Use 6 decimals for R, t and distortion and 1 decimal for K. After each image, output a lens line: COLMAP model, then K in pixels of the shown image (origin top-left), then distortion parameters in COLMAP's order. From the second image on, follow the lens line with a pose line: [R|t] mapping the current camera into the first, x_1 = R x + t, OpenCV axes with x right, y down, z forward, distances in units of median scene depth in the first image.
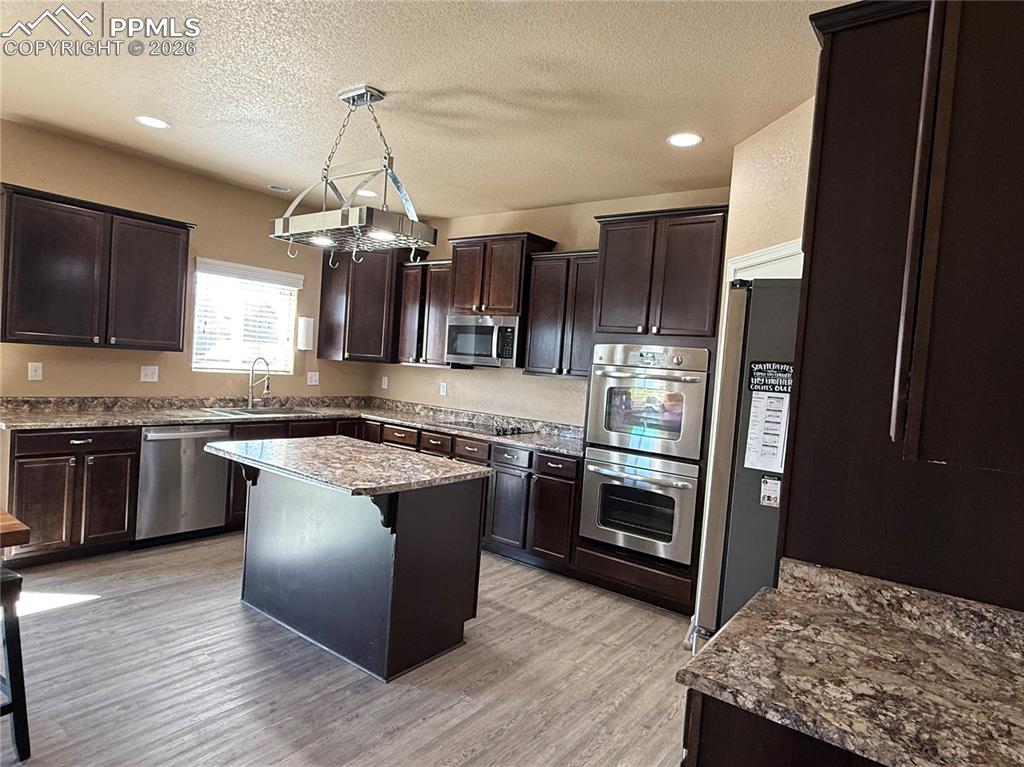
lens RADIAL K [[602.5, 0, 507.5], [0, 602.5, 385.6], [0, 0, 1]] dist [0.001087, -0.000847]
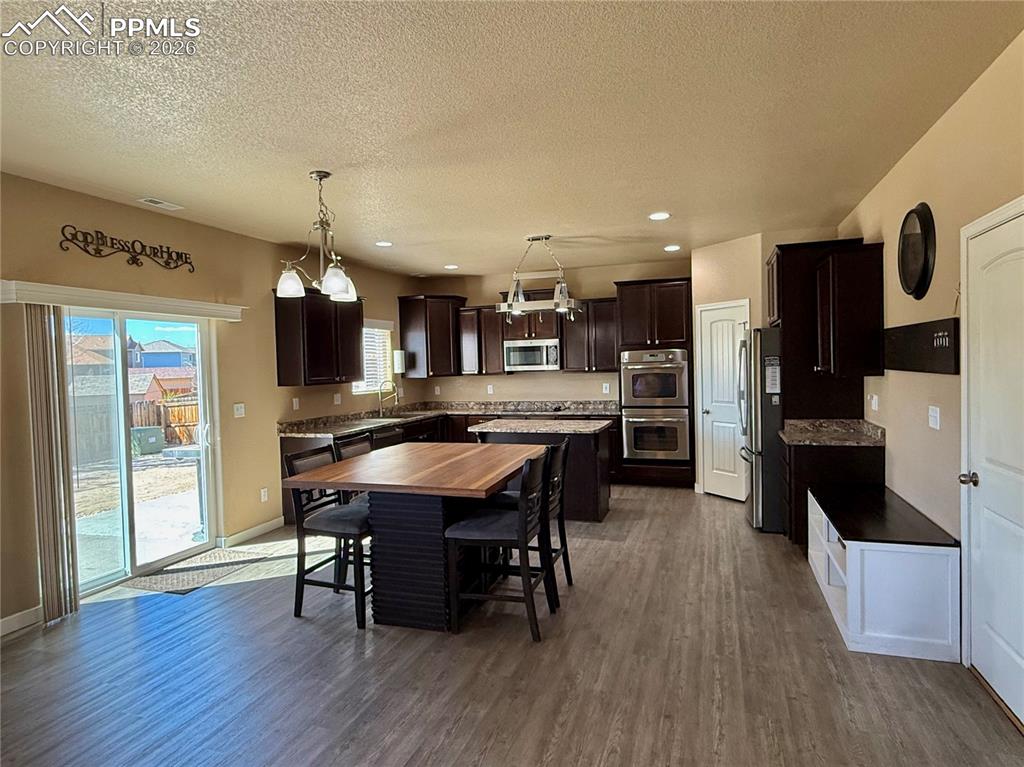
lens RADIAL K [[602.5, 0, 505.9], [0, 602.5, 382.0], [0, 0, 1]] dist [0.001087, -0.000847]
pose [[0.944725, -0.108491, 0.309395, -0.750886], [0.109270, 0.993901, 0.014865, -0.043464], [-0.309120, 0.019764, 0.950817, -0.613427]]
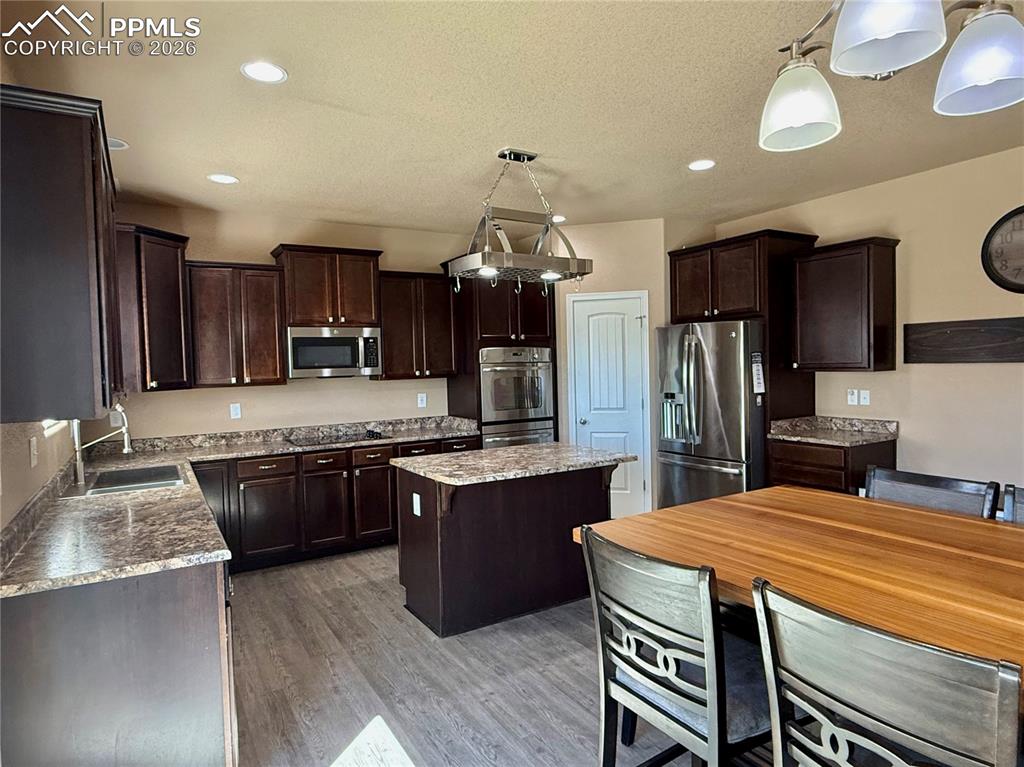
lens RADIAL K [[602.5, 0, 502.1], [0, 602.5, 386.9], [0, 0, 1]] dist [0.001087, -0.000847]
pose [[0.368699, -0.118198, 0.922004, -1.069933], [0.092073, 0.991649, 0.090307, -0.100671], [-0.924978, 0.051595, 0.376502, 0.456084]]
